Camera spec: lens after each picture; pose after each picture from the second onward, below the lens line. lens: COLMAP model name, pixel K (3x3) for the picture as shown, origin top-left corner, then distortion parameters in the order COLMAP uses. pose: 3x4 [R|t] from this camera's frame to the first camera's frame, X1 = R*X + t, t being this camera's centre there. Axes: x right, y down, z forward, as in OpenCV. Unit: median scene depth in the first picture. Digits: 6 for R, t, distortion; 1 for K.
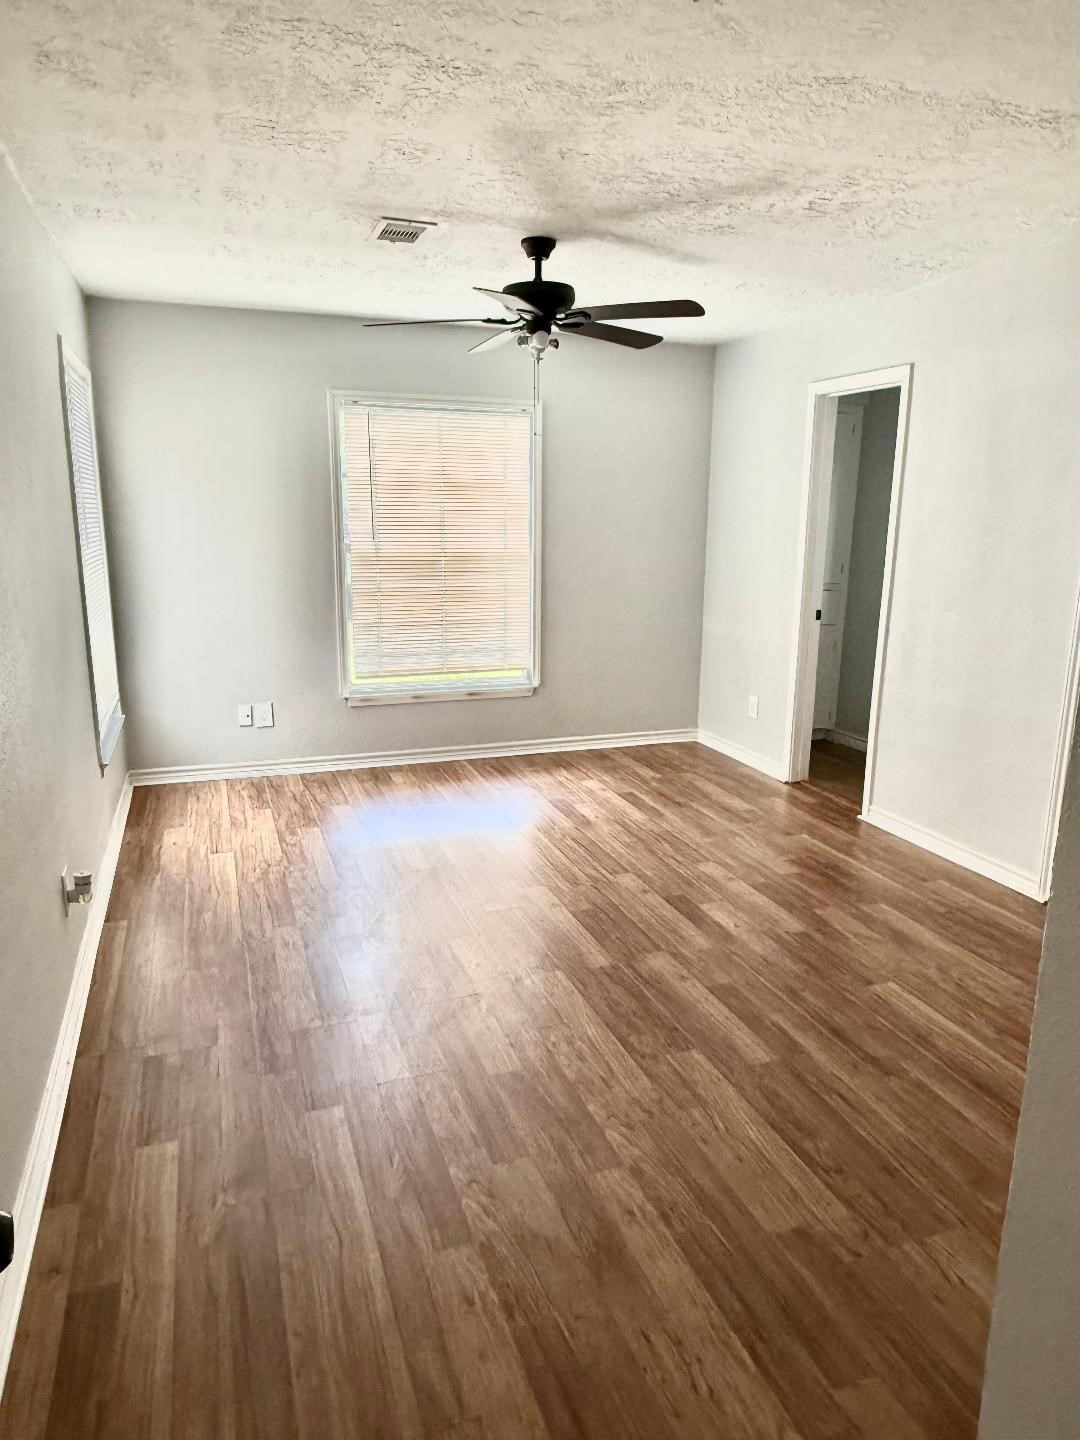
lens RADIAL K [[940.0, 0, 540.7], [0, 940.0, 723.2], [0, 0, 1]] dist [-0.017450, 0.001282]
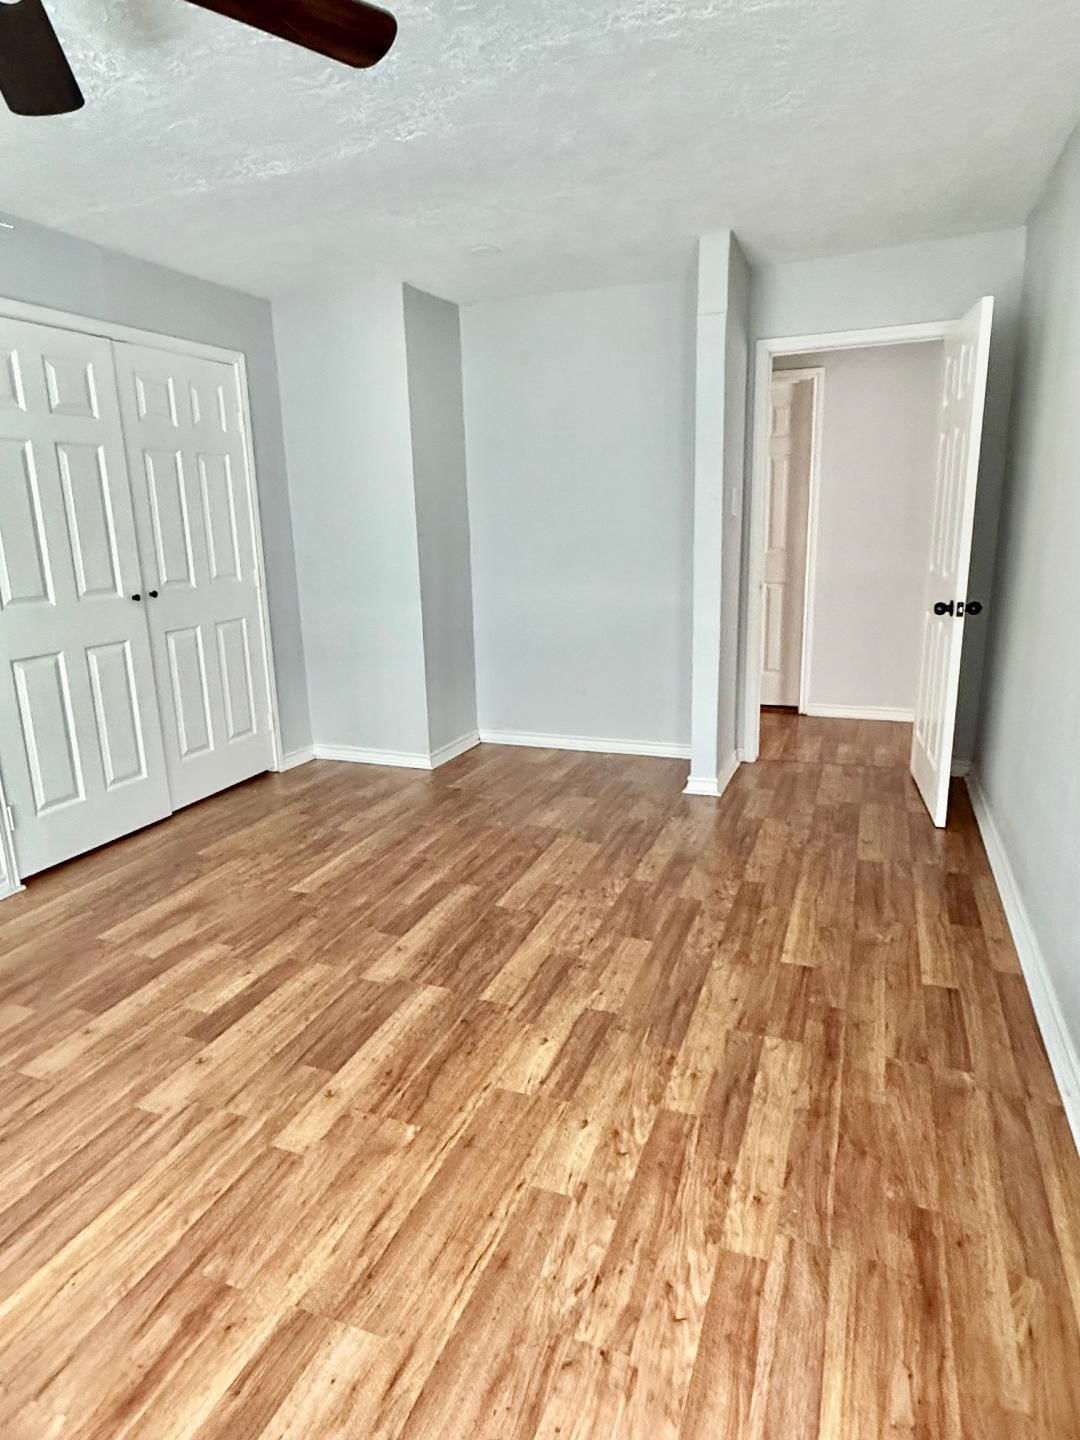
lens RADIAL K [[878.1, 0, 535.7], [0, 878.1, 719.6], [0, 0, 1]] dist [-0.004070, 0.000492]
pose [[-0.759931, -0.135080, 0.635813, -0.495337], [0.168797, 0.903600, 0.393720, -0.275994], [-0.627704, 0.406523, -0.663873, 1.397535]]
